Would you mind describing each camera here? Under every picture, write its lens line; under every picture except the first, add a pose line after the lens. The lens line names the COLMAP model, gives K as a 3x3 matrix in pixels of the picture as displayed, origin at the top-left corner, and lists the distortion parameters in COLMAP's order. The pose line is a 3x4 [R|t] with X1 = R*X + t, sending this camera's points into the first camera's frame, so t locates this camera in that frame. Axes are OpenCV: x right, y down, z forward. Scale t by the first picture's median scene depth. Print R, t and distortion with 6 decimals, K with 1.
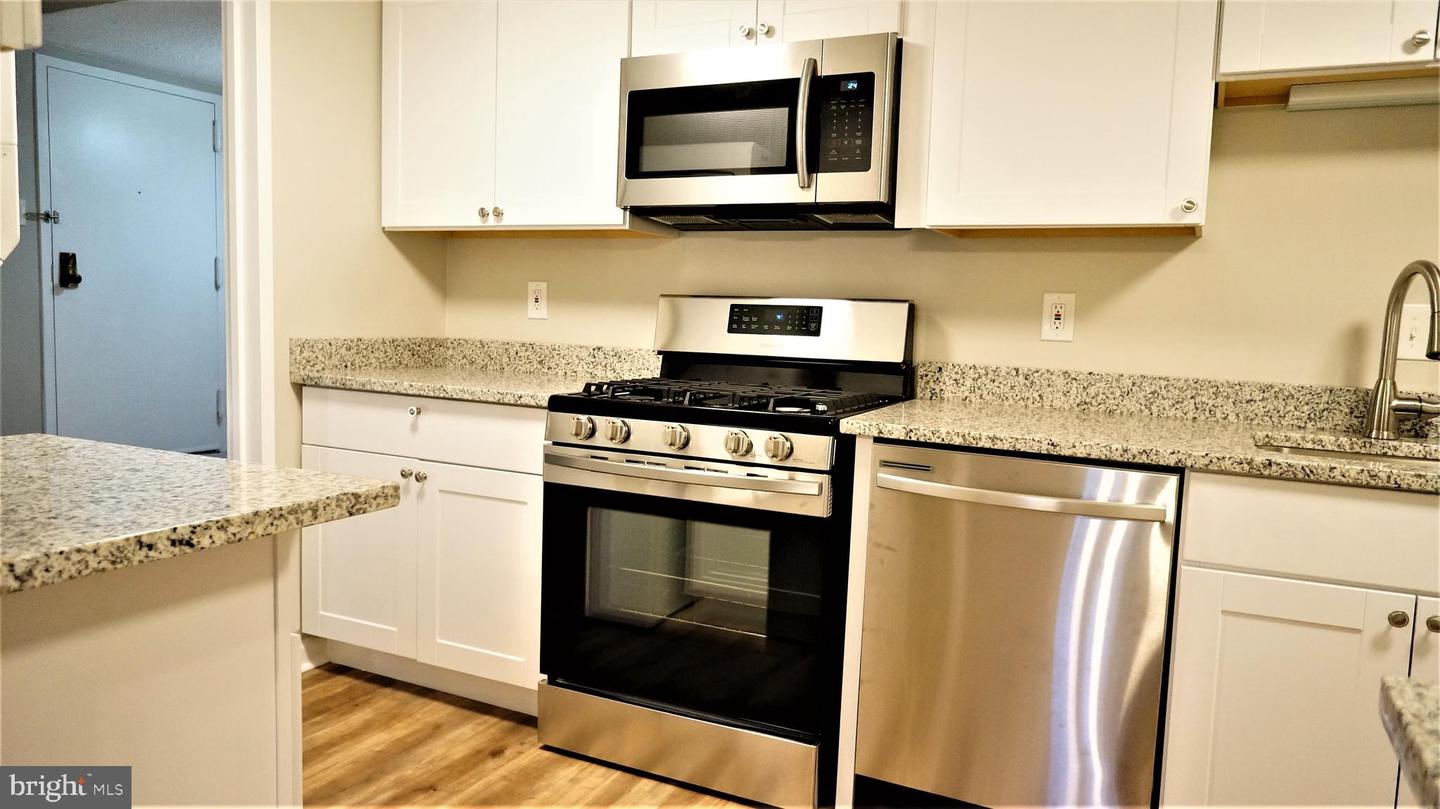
lens RADIAL K [[983.1, 0, 720.0], [0, 983.1, 404.5], [0, 0, 1]] dist [-0.001417, 0.003369]
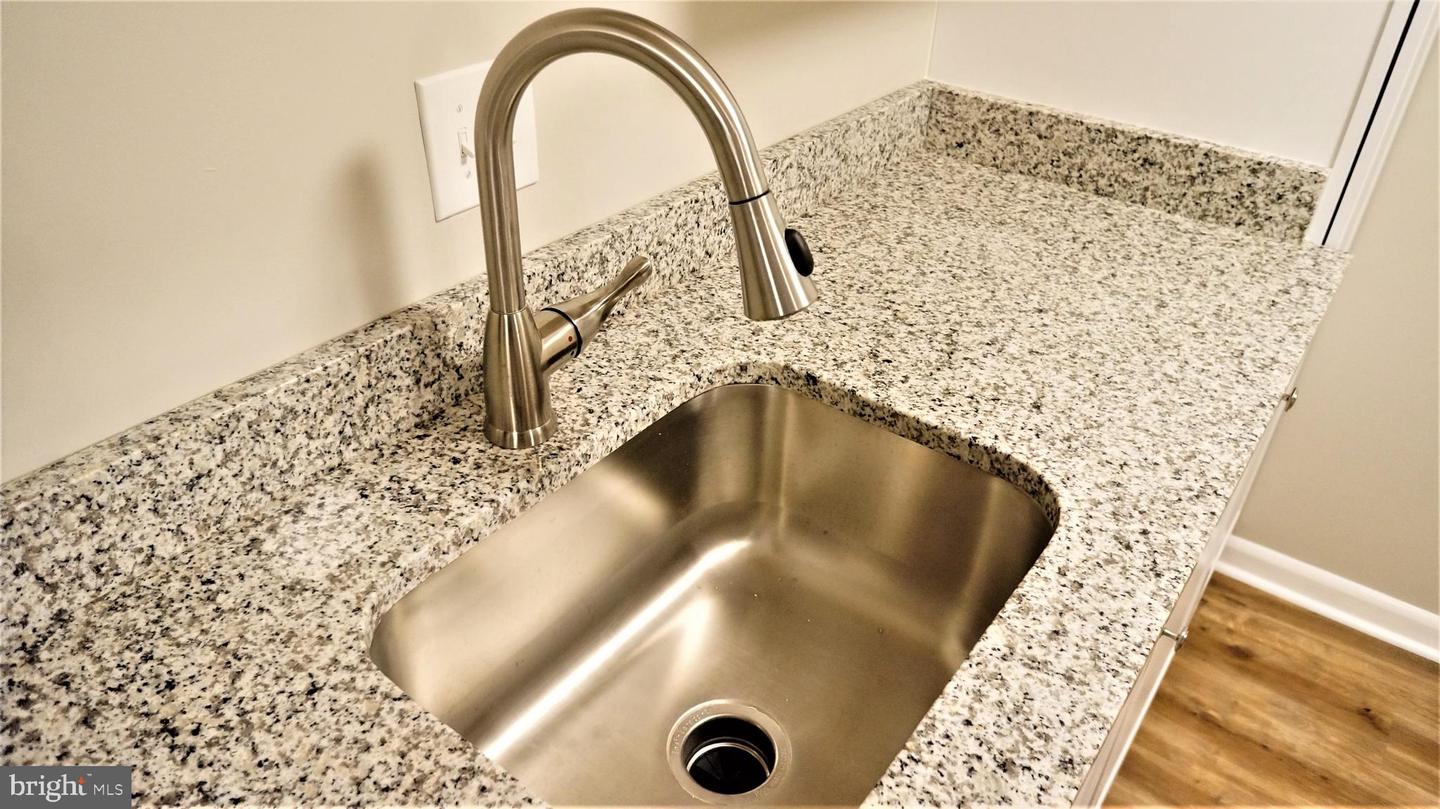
lens RADIAL K [[983.1, 0, 720.0], [0, 983.1, 404.5], [0, 0, 1]] dist [-0.001417, 0.003369]
pose [[0.192672, -0.570423, 0.798433, 0.302943], [0.077288, 0.819972, 0.567161, -0.175882], [-0.978215, -0.047567, 0.202072, 0.704982]]
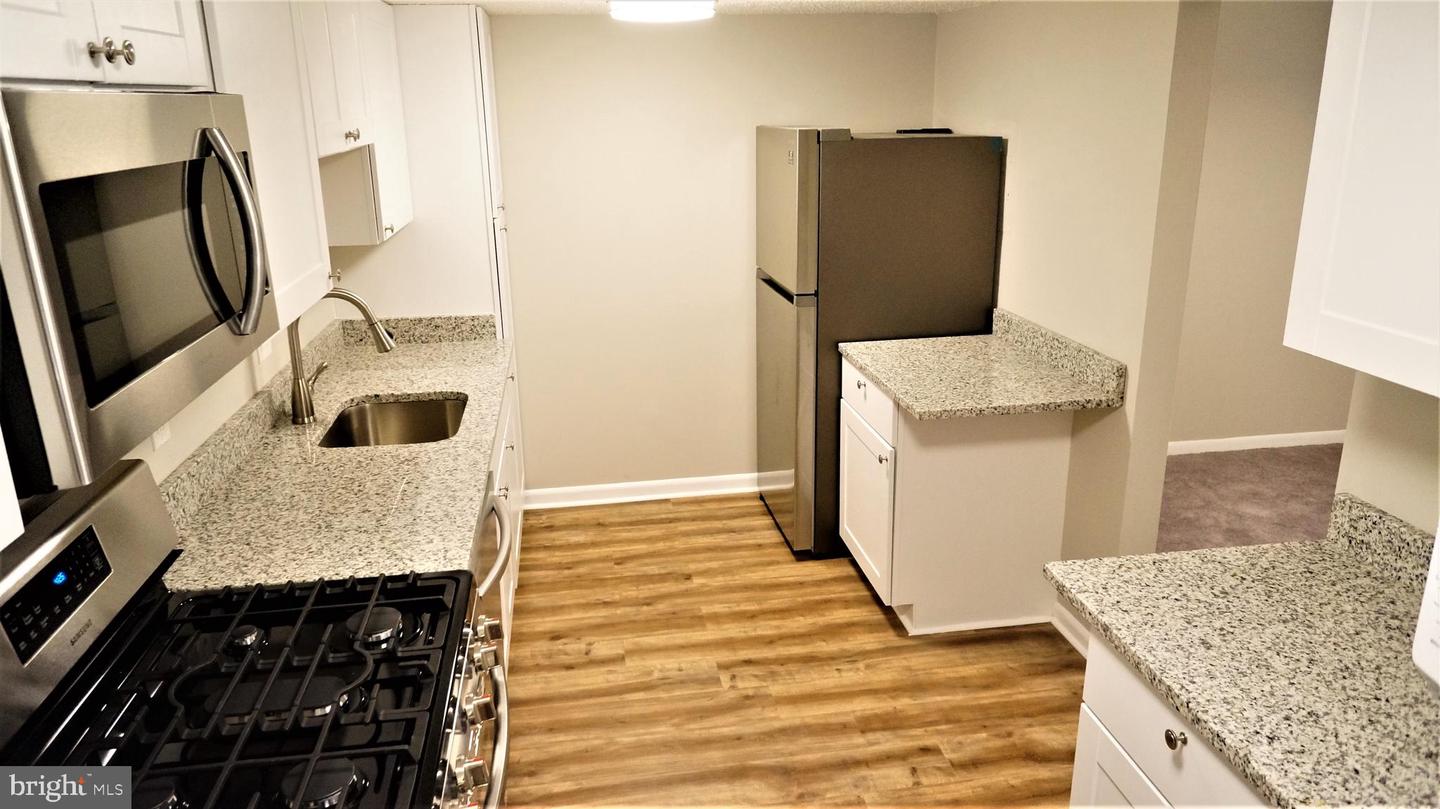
lens RADIAL K [[983.1, 0, 720.0], [0, 983.1, 404.5], [0, 0, 1]] dist [-0.001417, 0.003369]
pose [[-0.572912, -0.268332, 0.774448, -0.558604], [0.071384, 0.924964, 0.373291, -0.370919], [-0.816502, 0.269146, -0.510768, 1.028150]]
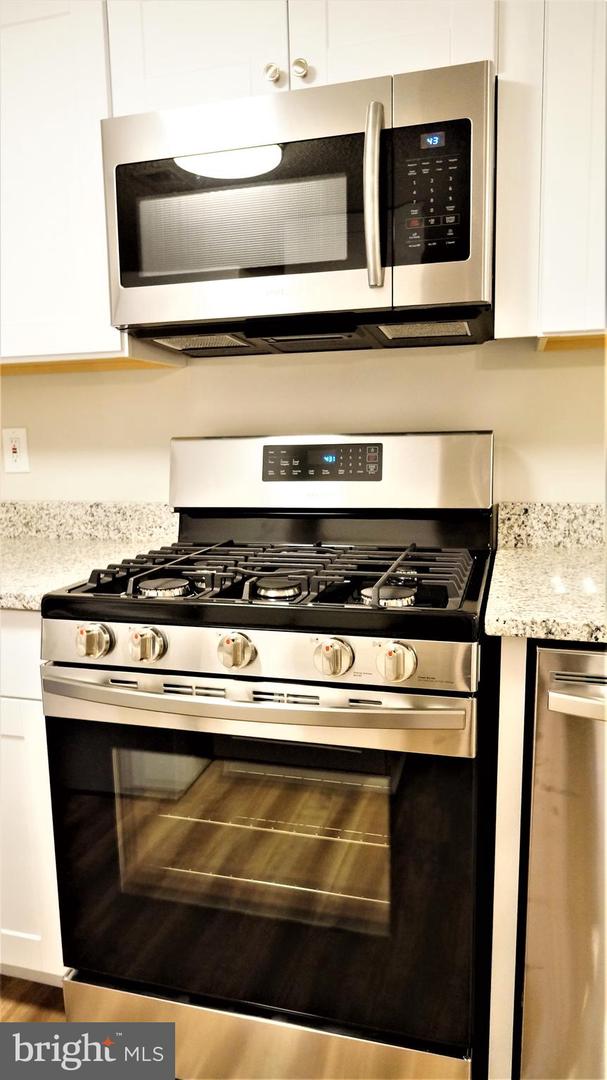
lens RADIAL K [[737.4, 0, 303.5], [0, 737.4, 540.0], [0, 0, 1]] dist [-0.001417, 0.003369]
pose [[0.982851, -0.079840, 0.166219, -0.070575], [0.070566, 0.995641, 0.060983, -0.065356], [-0.170363, -0.048208, 0.984201, 0.431194]]
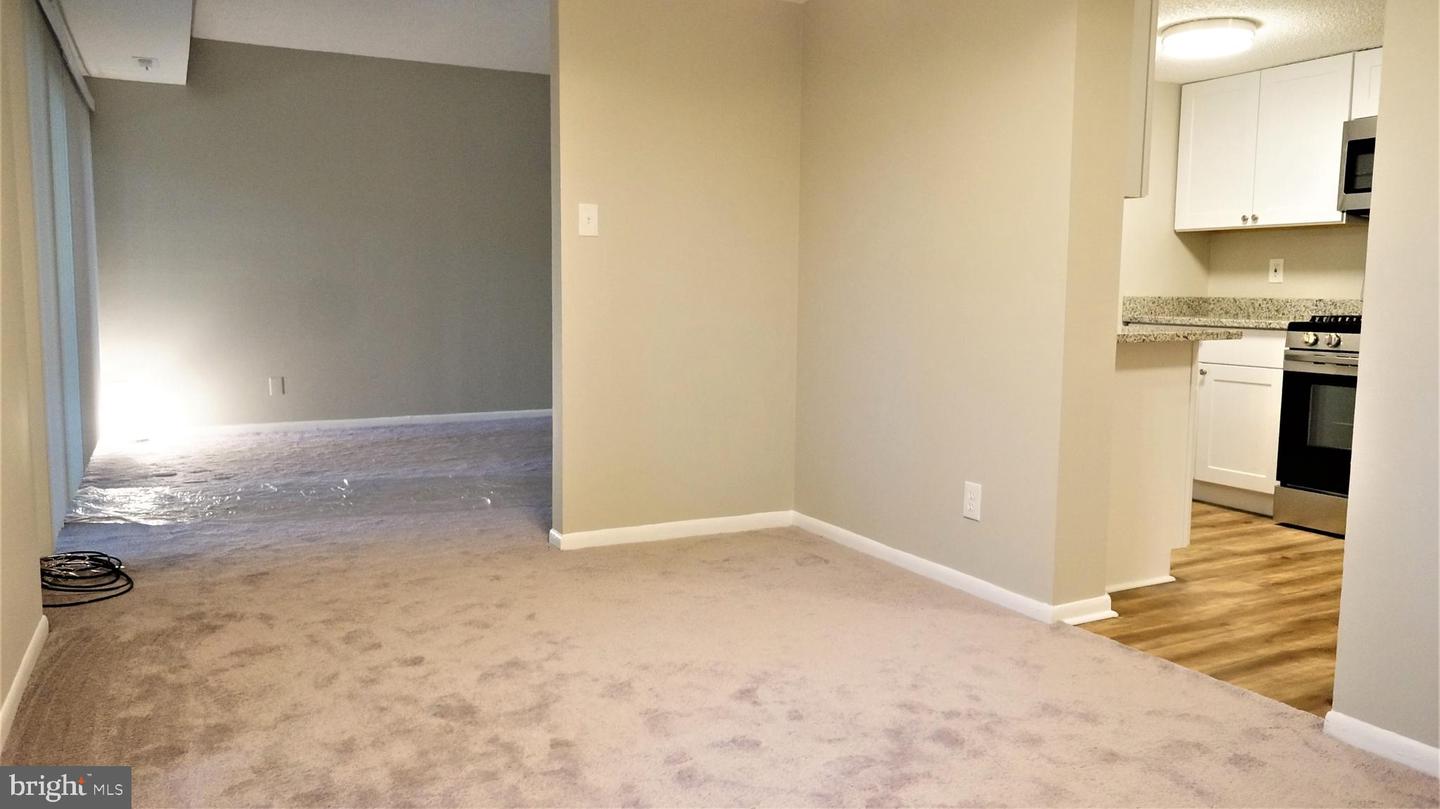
lens RADIAL K [[1056.1, 0, 720.0], [0, 1056.1, 404.5], [0, 0, 1]] dist [-0.001475, -0.001323]
pose [[0.808105, 0.036209, -0.587924, 0.116788], [-0.034395, 0.999306, 0.014270, 0.141607], [0.588033, 0.008690, 0.808790, -1.096358]]
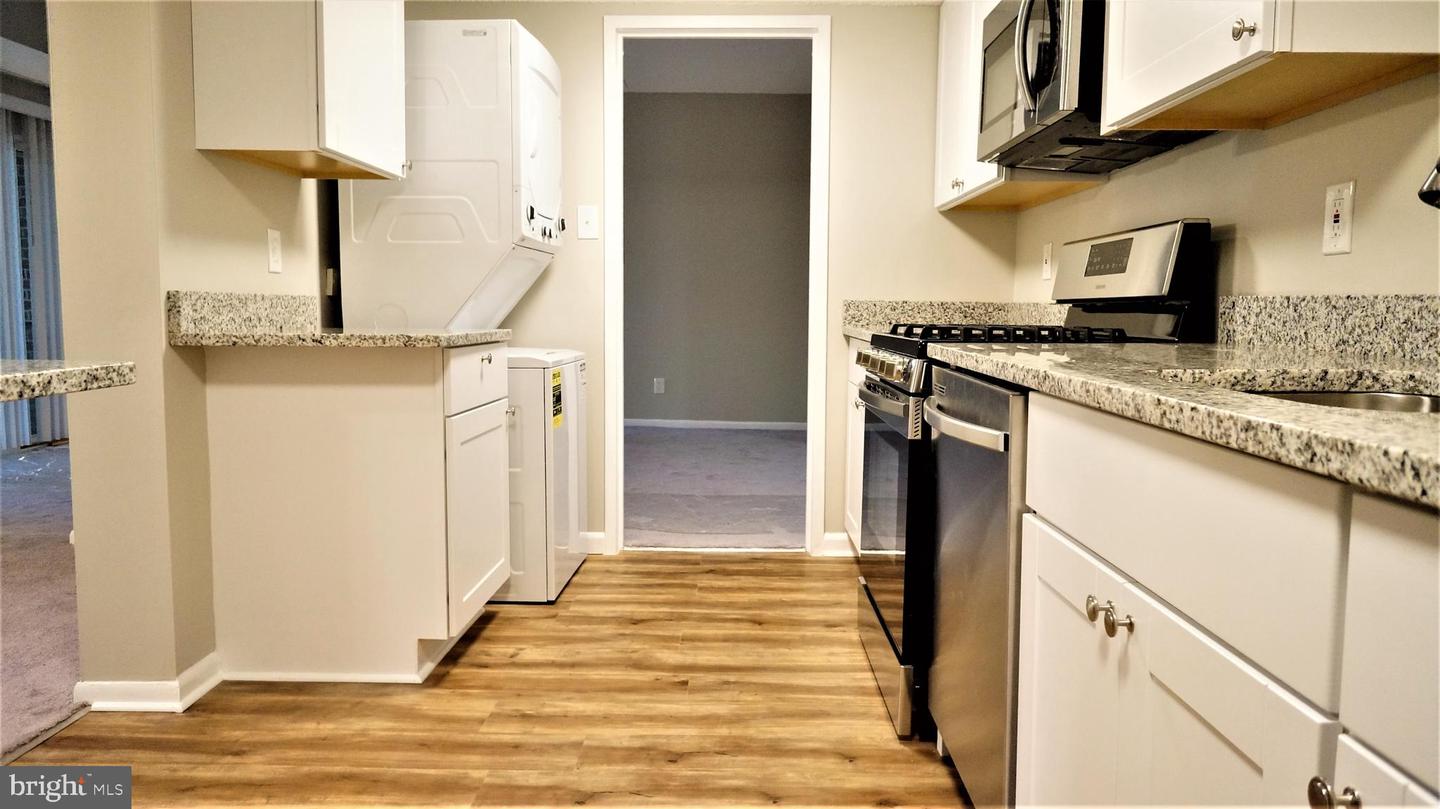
lens RADIAL K [[983.1, 0, 720.0], [0, 983.1, 404.5], [0, 0, 1]] dist [-0.001417, 0.003369]
pose [[0.425212, 0.059186, -0.903157, 0.783325], [-0.080708, 0.996364, 0.027297, 0.056060], [0.901488, 0.061285, 0.428442, 0.323901]]
